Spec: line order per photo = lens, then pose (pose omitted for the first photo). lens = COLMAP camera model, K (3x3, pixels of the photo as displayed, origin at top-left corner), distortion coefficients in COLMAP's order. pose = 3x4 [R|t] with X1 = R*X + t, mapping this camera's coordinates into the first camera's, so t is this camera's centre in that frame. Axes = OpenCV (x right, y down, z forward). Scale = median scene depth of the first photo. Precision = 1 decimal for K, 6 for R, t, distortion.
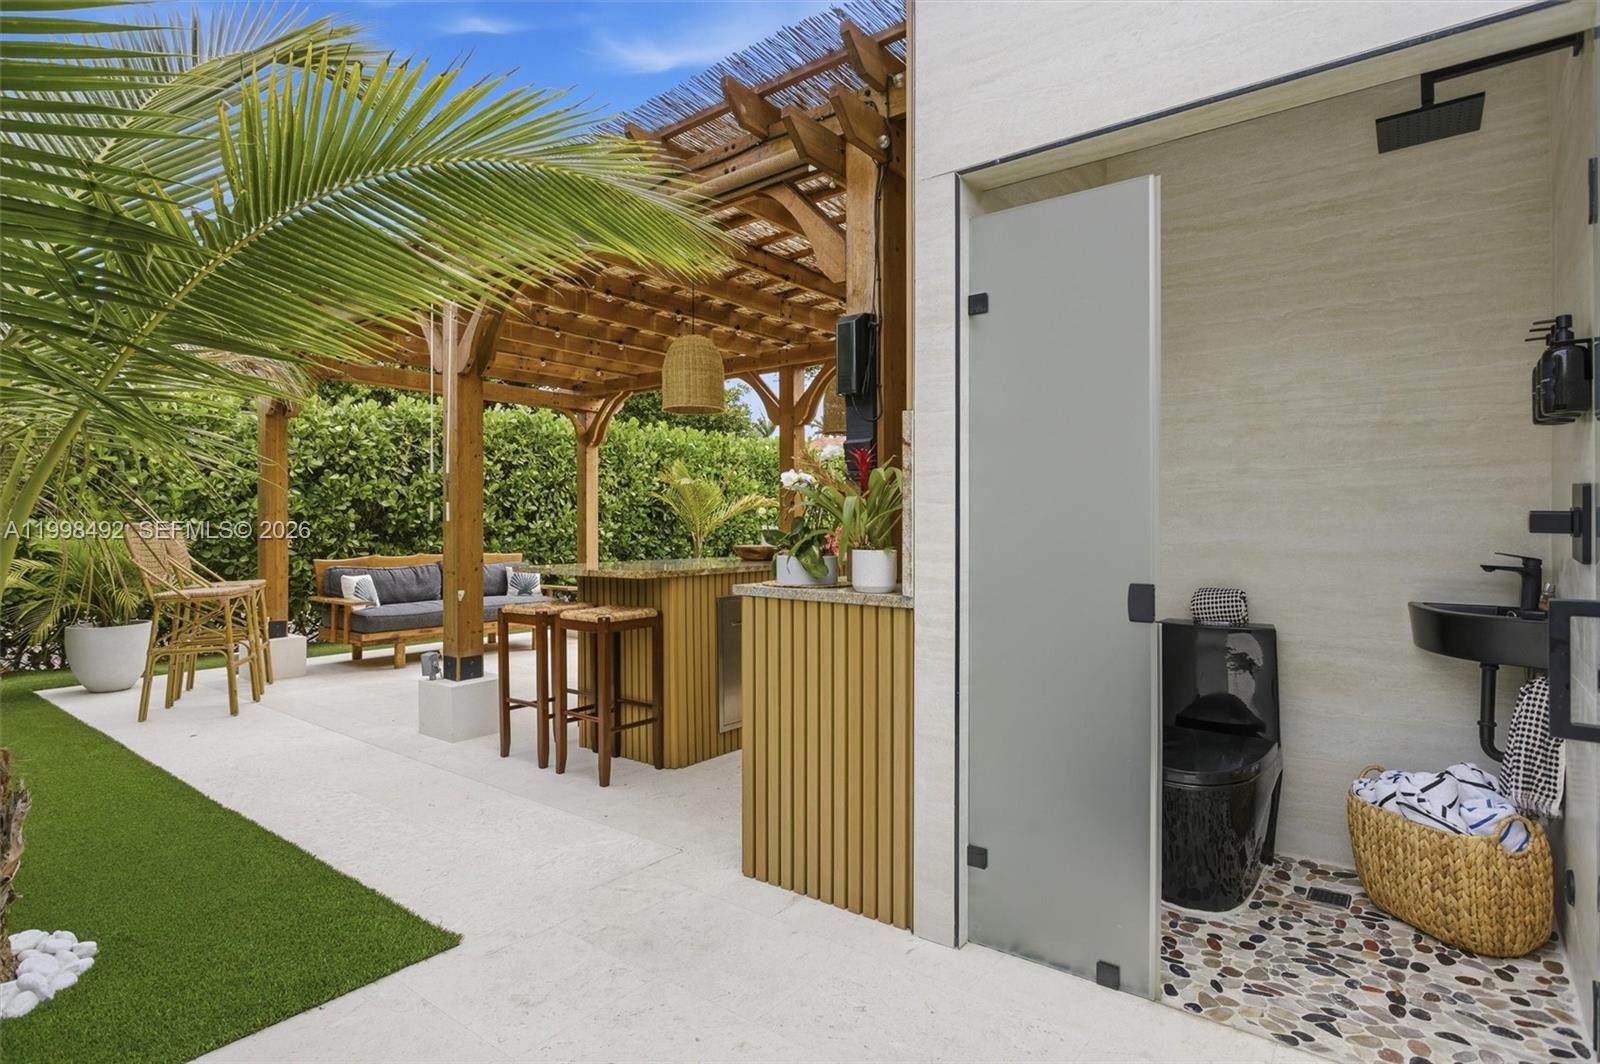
lens RADIAL K [[826.7, 0, 800.0], [0, 826.7, 532.0], [0, 0, 1]] dist [-0.003545, -0.000592]
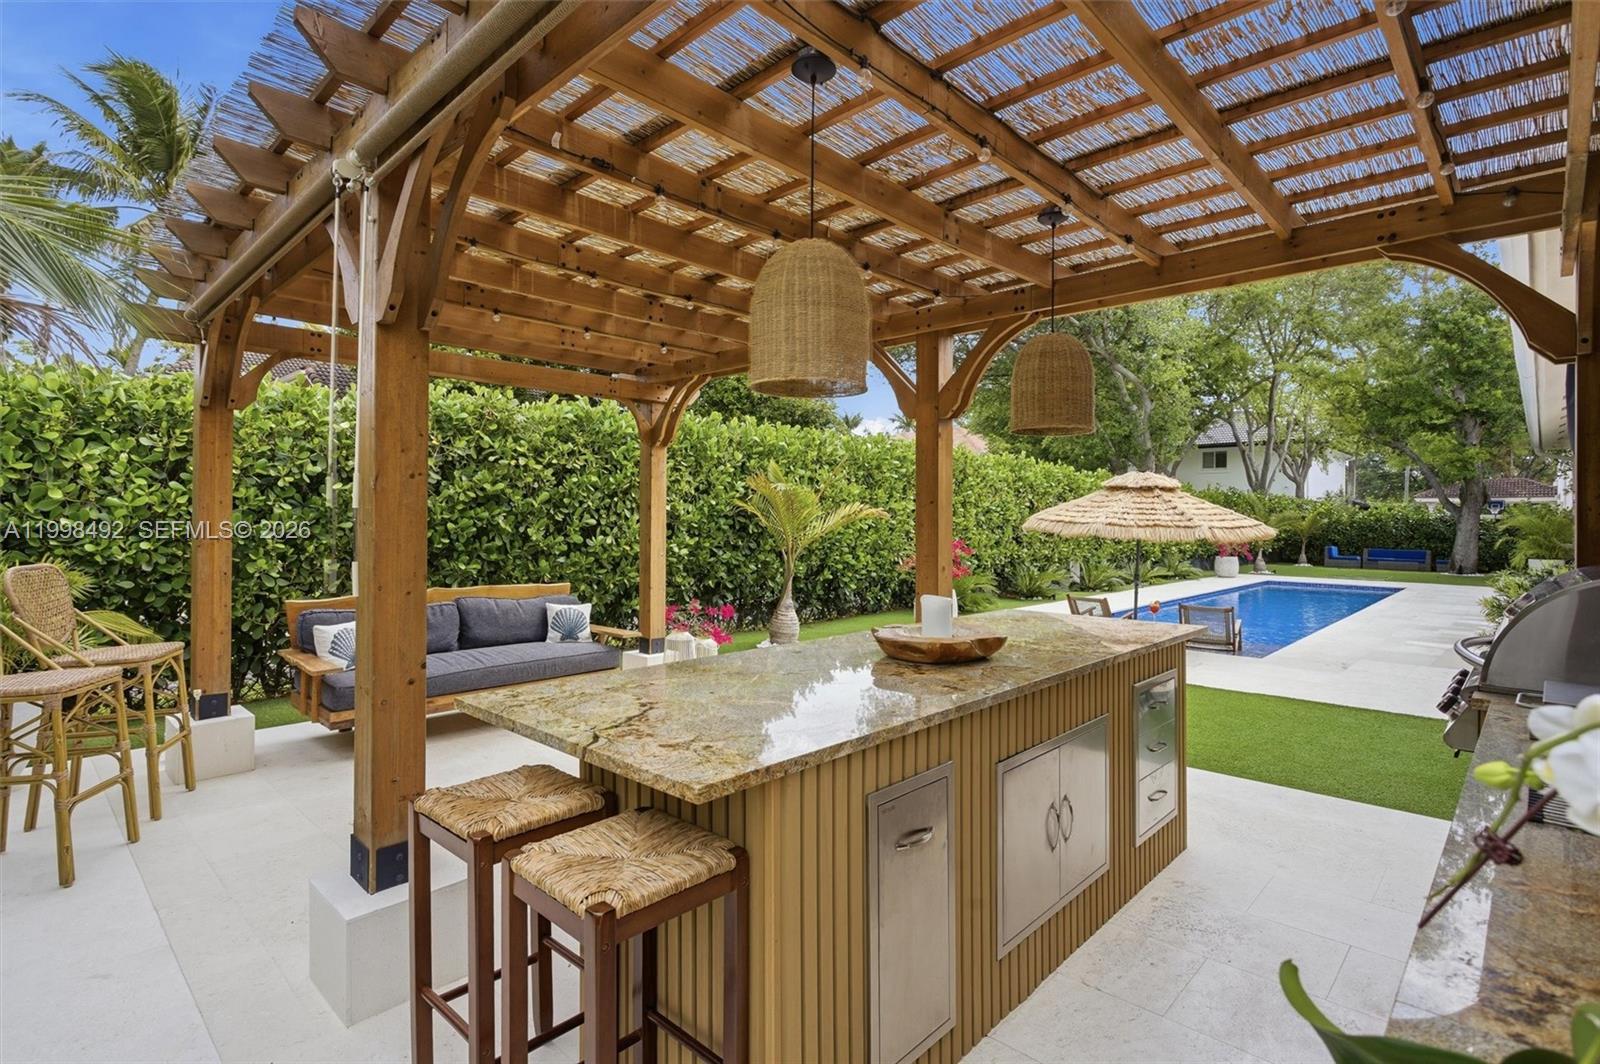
lens RADIAL K [[779.2, 0, 800.5], [0, 779.2, 507.9], [0, 0, 1]] dist [0.002455, 0.000352]
pose [[0.995364, 0.006759, -0.095940, -0.043033], [-0.008380, 0.999829, -0.016506, -0.031747], [0.095812, 0.017234, 0.995250, 0.253972]]
